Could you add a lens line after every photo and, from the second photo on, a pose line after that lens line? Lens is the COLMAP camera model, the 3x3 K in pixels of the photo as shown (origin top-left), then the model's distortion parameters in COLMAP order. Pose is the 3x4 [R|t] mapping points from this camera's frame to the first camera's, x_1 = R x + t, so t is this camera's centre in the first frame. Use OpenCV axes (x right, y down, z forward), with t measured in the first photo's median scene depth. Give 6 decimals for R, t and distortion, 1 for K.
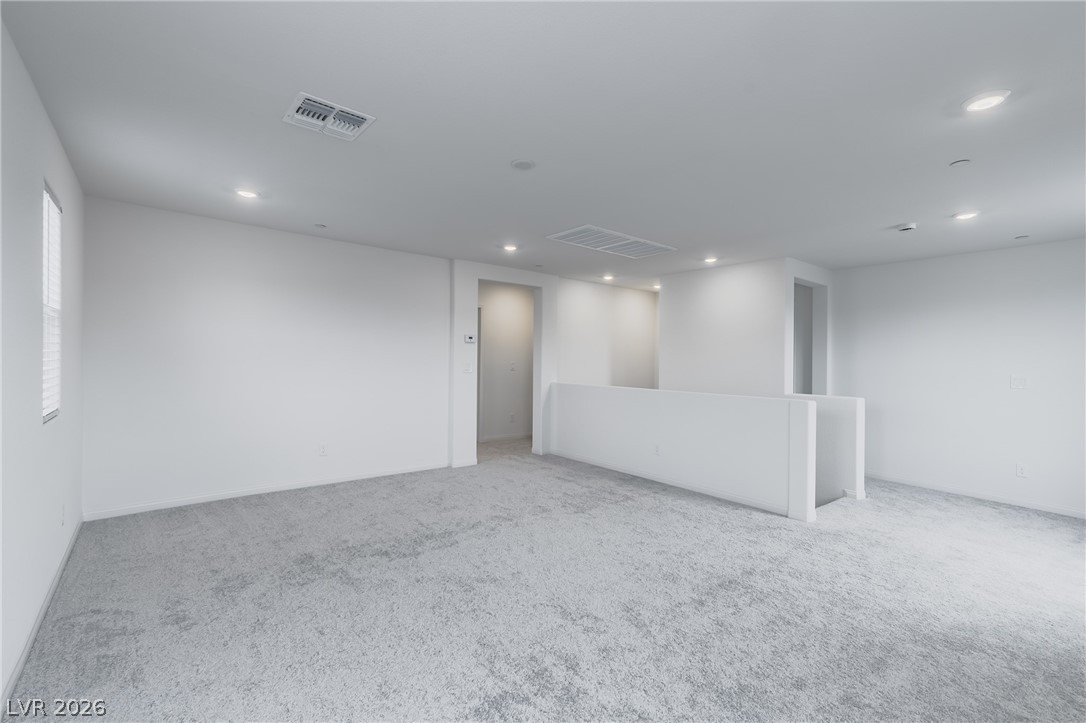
lens RADIAL K [[475.8, 0, 541.5], [0, 475.8, 361.6], [0, 0, 1]] dist [0.000569, 0.000971]
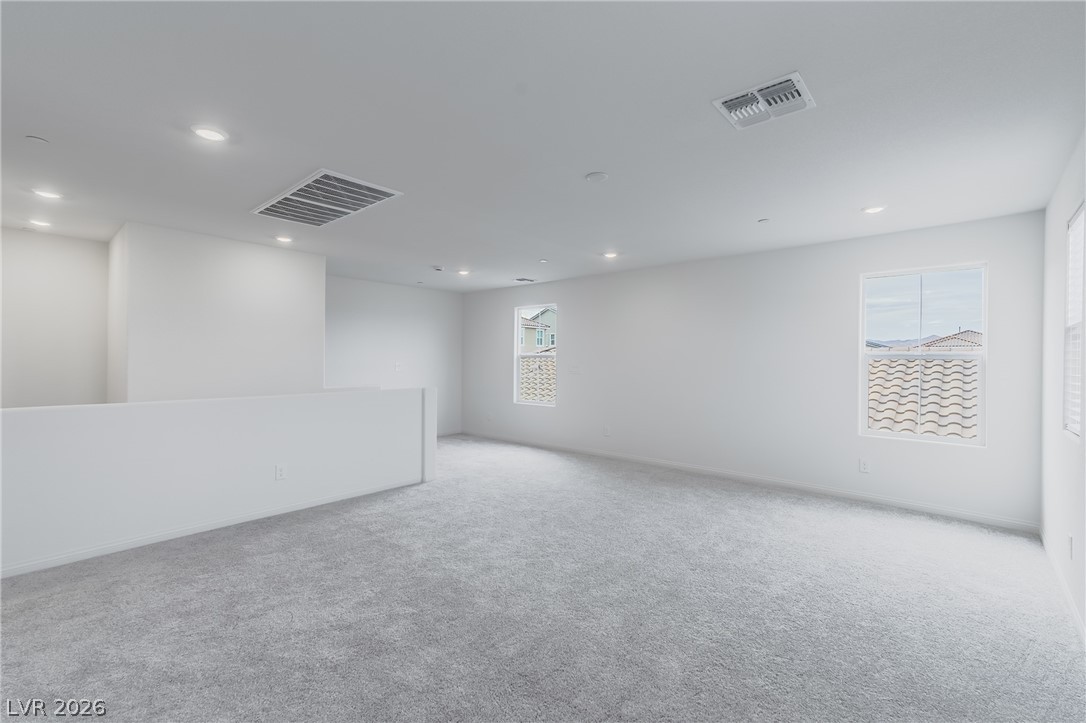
lens RADIAL K [[475.8, 0, 540.5], [0, 475.8, 359.8], [0, 0, 1]] dist [0.000569, 0.000971]
pose [[-0.205697, -0.006835, 0.978592, -0.664532], [0.001997, 0.999971, 0.007404, -0.001828], [-0.978614, 0.003477, -0.205678, 0.840661]]
